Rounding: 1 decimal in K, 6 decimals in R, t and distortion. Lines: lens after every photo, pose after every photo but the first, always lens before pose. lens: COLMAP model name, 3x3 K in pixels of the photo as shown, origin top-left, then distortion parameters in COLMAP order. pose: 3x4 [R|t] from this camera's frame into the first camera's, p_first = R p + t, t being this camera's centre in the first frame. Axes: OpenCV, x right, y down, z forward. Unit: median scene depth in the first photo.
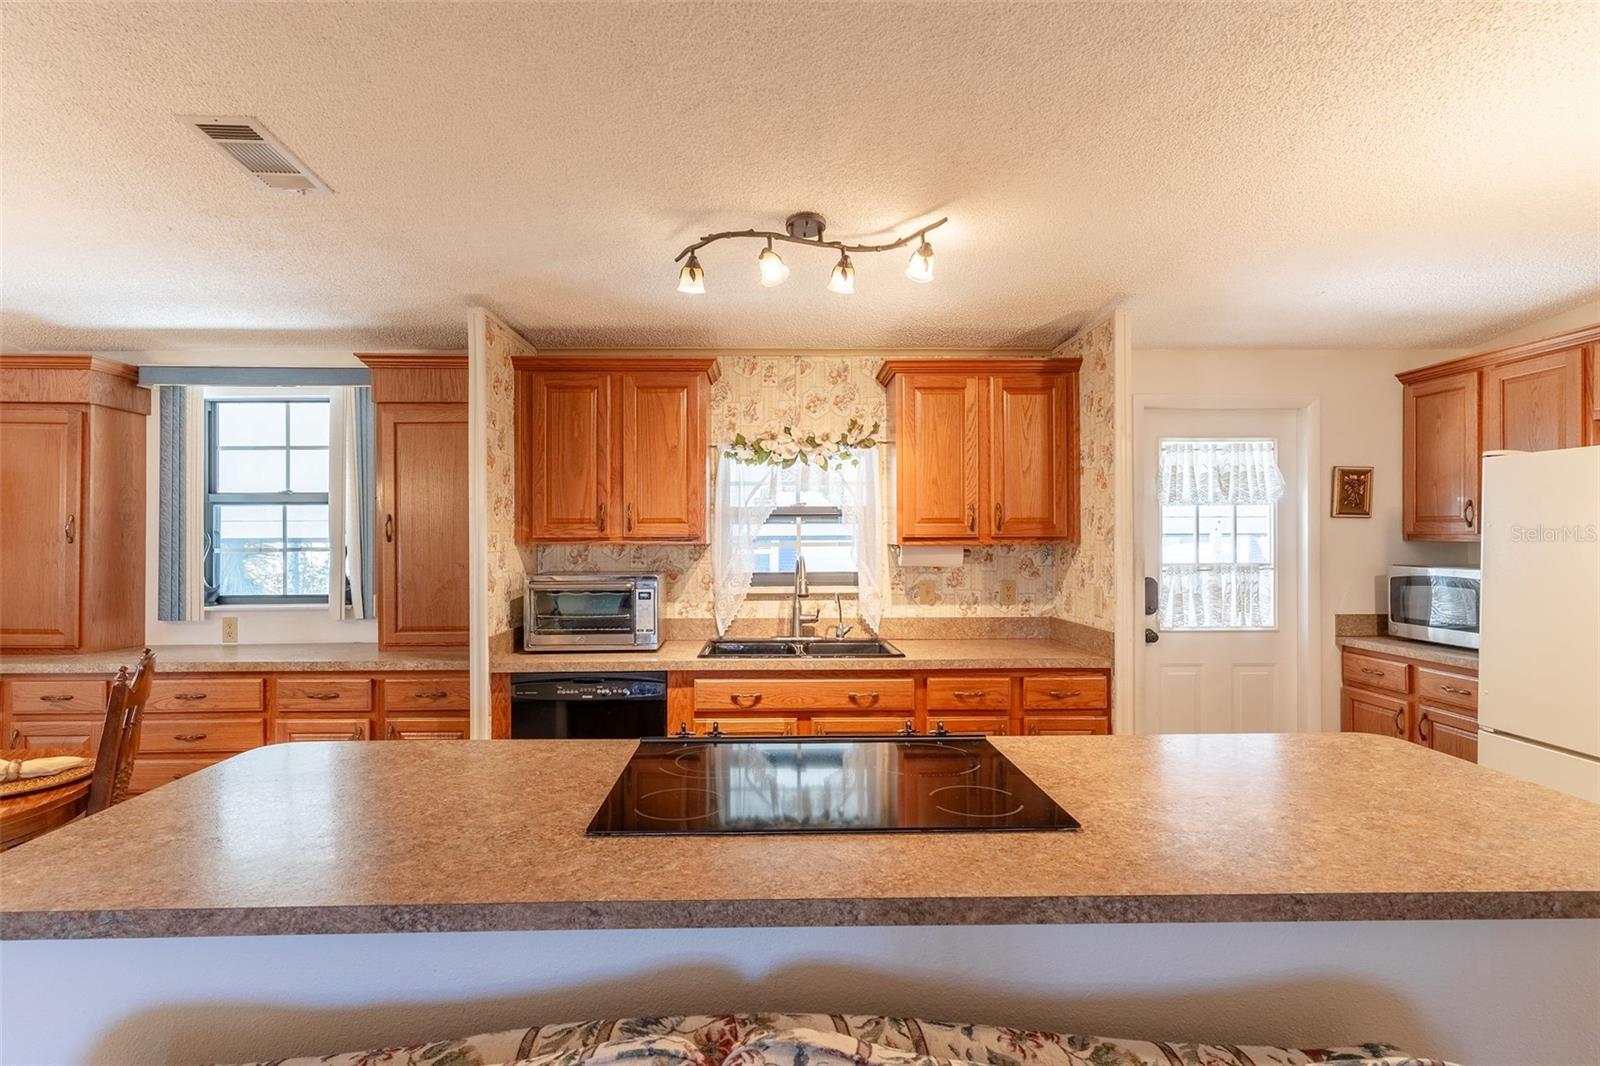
lens RADIAL K [[777.6, 0, 780.9], [0, 777.6, 538.8], [0, 0, 1]] dist [0.000224, 0.001271]
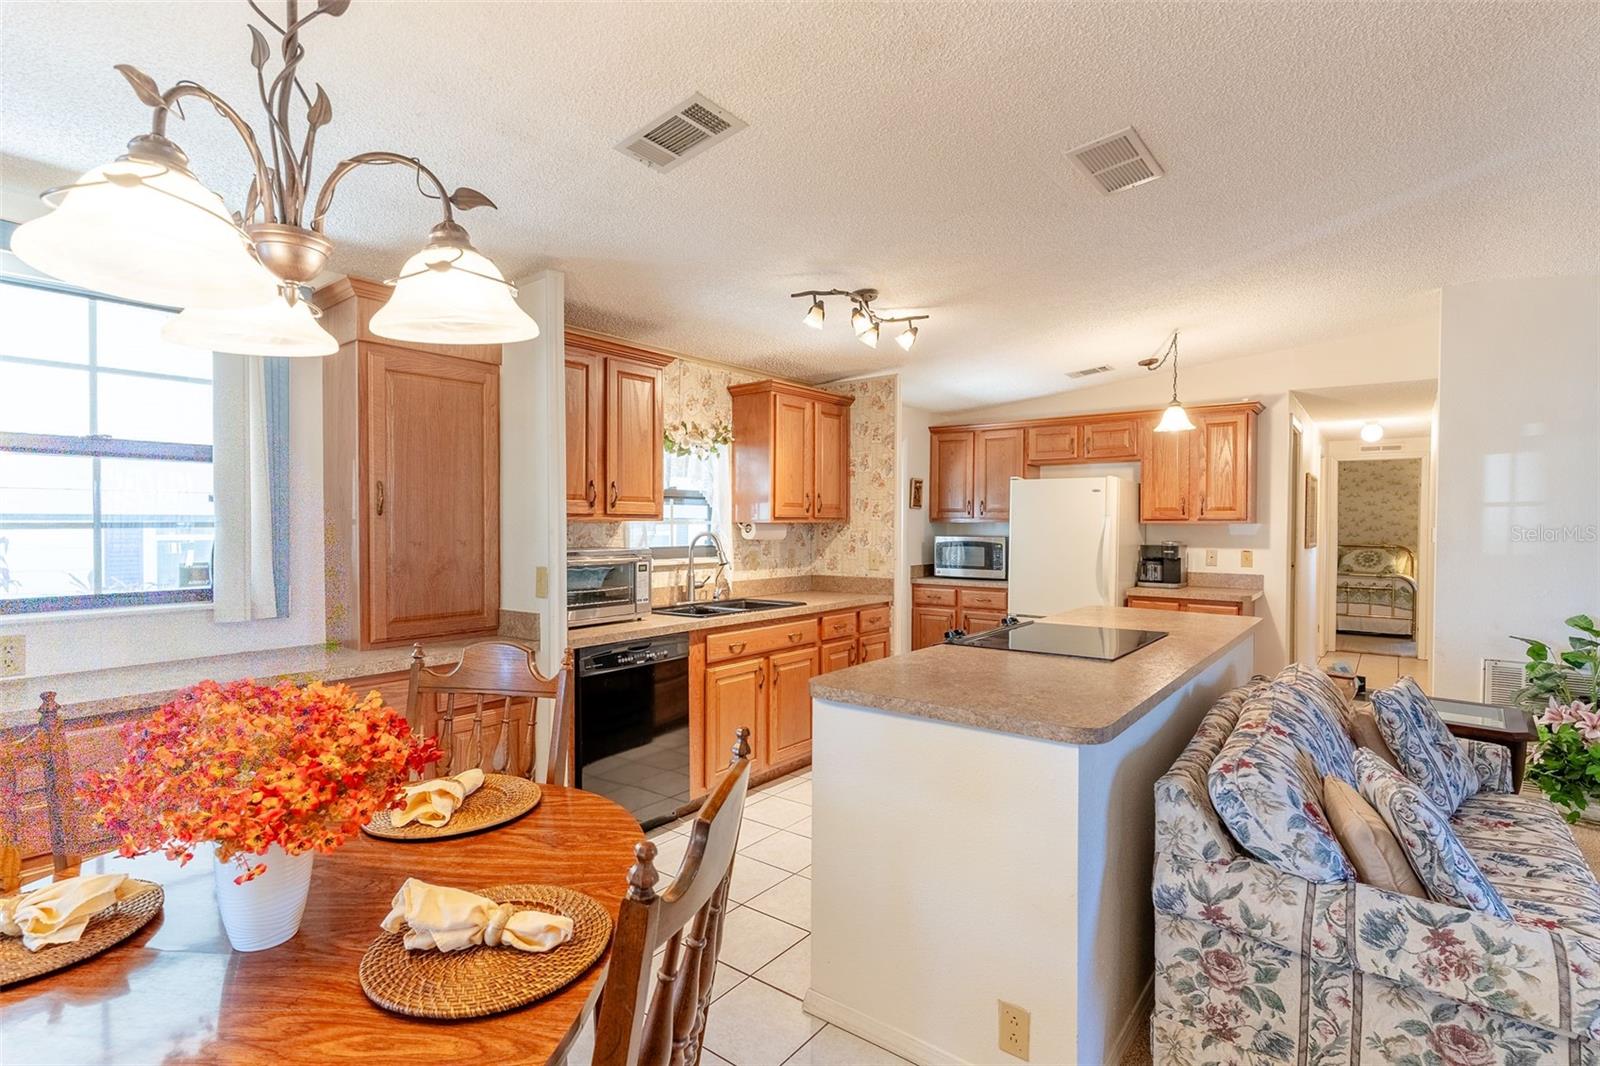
lens RADIAL K [[777.6, 0, 798.8], [0, 777.6, 529.2], [0, 0, 1]] dist [0.000224, 0.001271]
pose [[0.628657, -0.000843, 0.777682, -0.797083], [-0.003695, 0.999985, 0.004071, 0.012810], [-0.777674, -0.005433, 0.628644, 0.135760]]
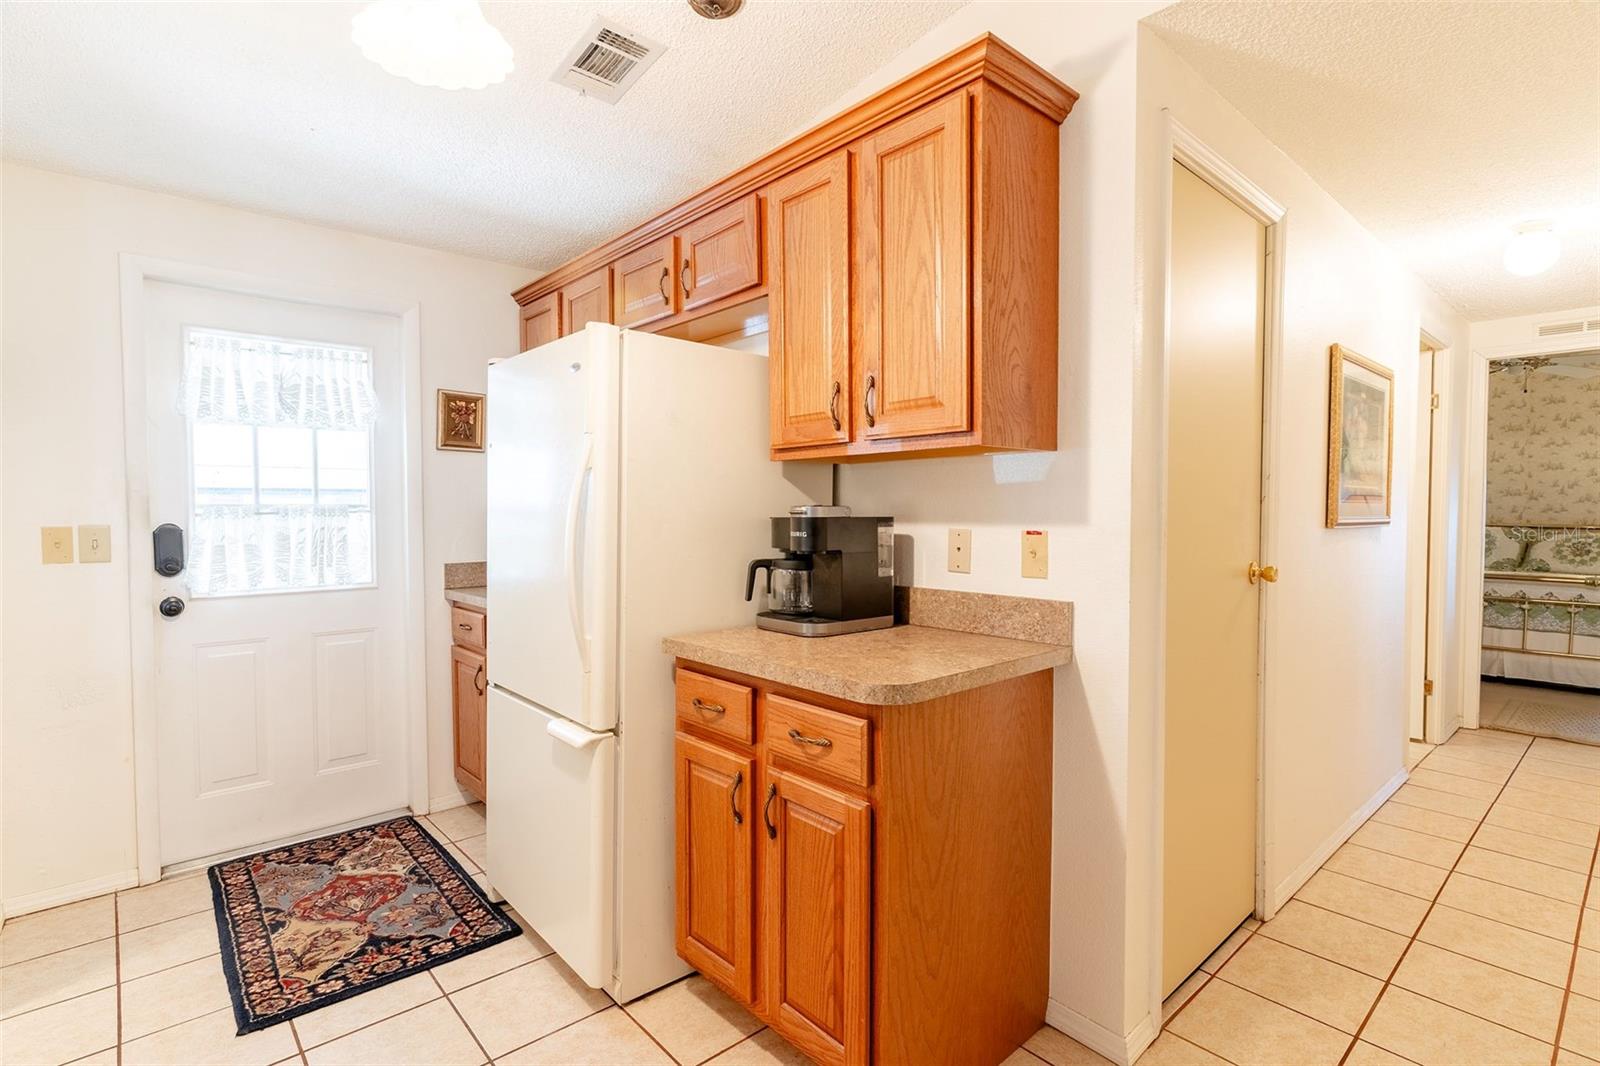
lens RADIAL K [[777.6, 0, 784.6], [0, 777.6, 534.1], [0, 0, 1]] dist [0.000224, 0.001271]
pose [[0.768901, -0.019071, 0.639083, 0.483099], [0.003634, 0.999669, 0.025459, 0.046424], [-0.639357, -0.017253, 0.768716, 0.111894]]
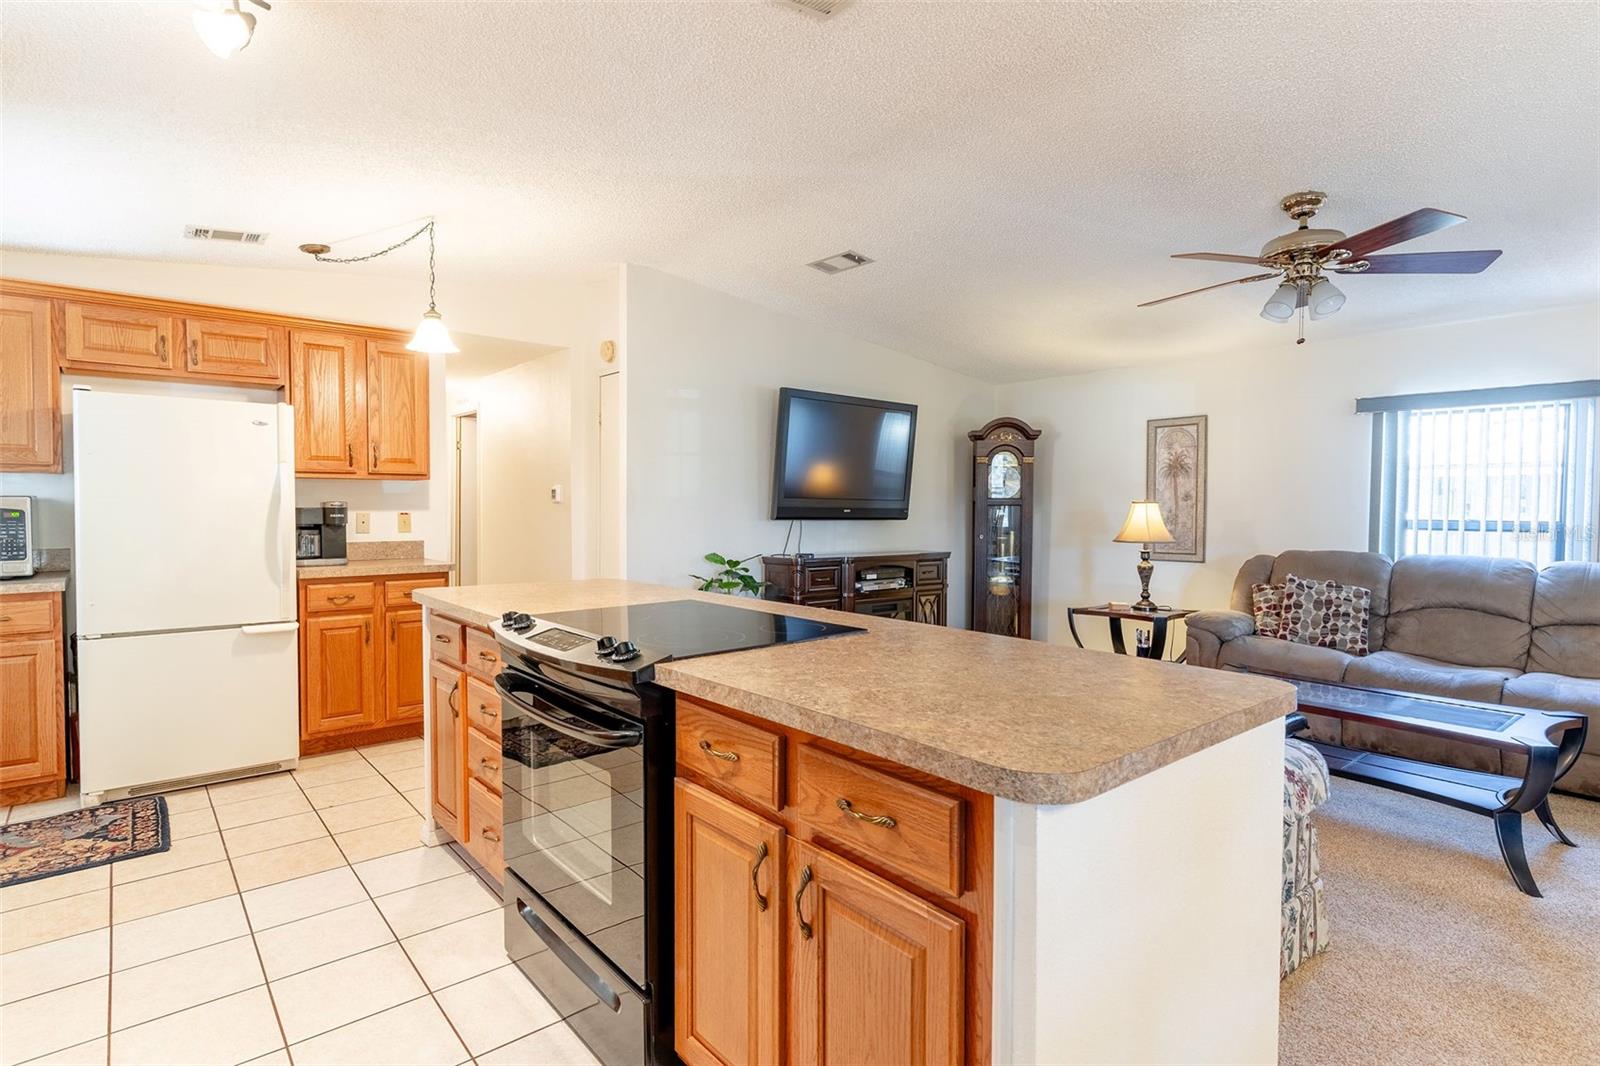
lens RADIAL K [[777.6, 0, 761.8], [0, 777.6, 529.9], [0, 0, 1]] dist [0.000224, 0.001271]
pose [[-0.608397, -0.024079, 0.793267, -0.435518], [0.003076, 0.999461, 0.032697, 0.046451], [-0.793627, 0.022333, -0.607995, 0.726462]]
